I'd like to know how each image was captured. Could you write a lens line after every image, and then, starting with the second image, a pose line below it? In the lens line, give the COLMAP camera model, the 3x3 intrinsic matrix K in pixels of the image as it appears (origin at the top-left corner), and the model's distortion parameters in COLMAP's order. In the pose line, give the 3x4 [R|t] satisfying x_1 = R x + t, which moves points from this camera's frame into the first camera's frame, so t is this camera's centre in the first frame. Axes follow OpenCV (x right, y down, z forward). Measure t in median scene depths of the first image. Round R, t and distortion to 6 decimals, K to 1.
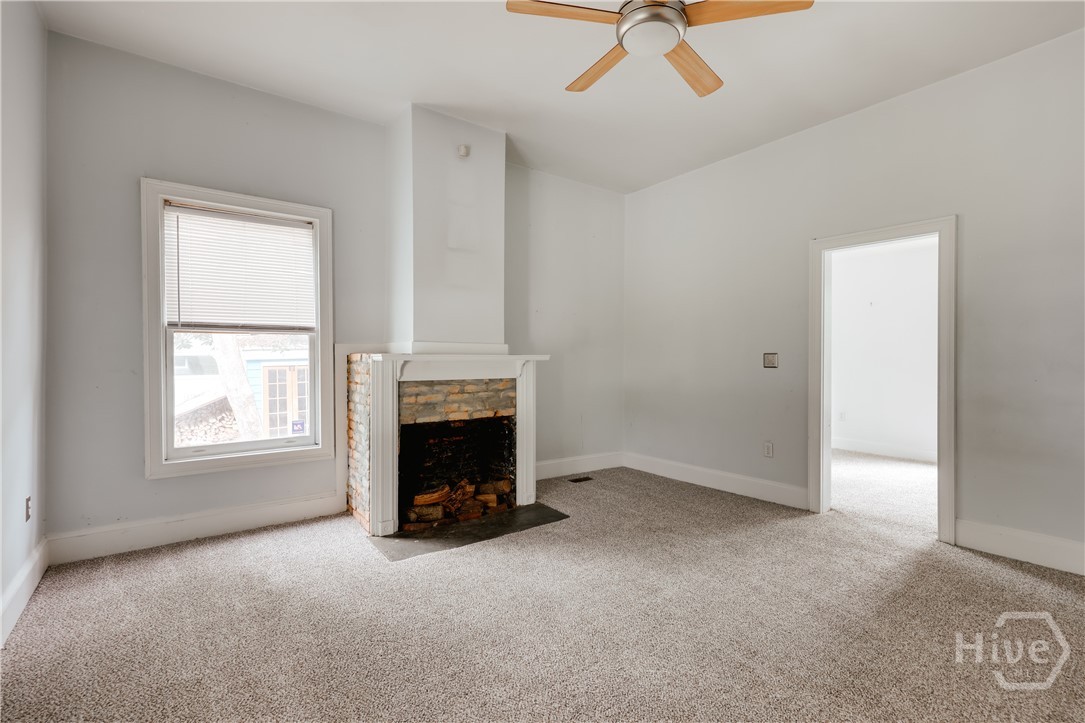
lens RADIAL K [[471.5, 0, 542.5], [0, 471.5, 361.5], [0, 0, 1]] dist [-0.000070, 0.000207]
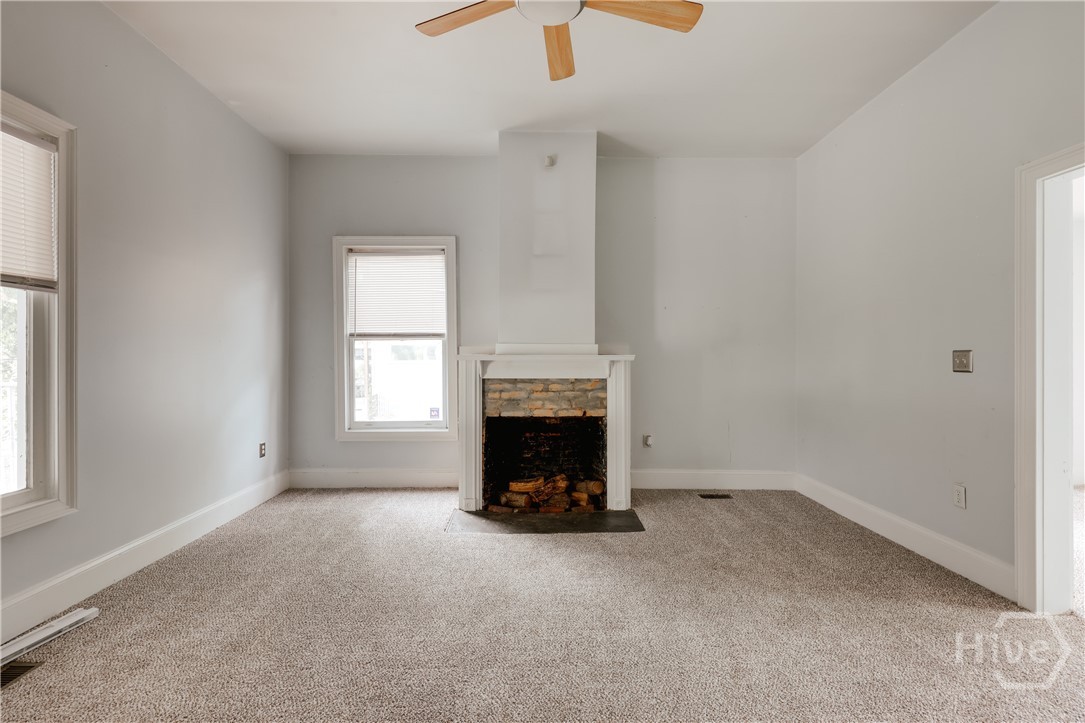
lens RADIAL K [[457.1, 0, 548.9], [0, 457.1, 359.9], [0, 0, 1]] dist [-0.001286, -0.000051]
pose [[0.823424, 0.000840, -0.567426, 0.421163], [-0.002996, 0.999991, -0.002867, -0.000402], [0.567418, 0.004061, 0.823420, 0.165690]]
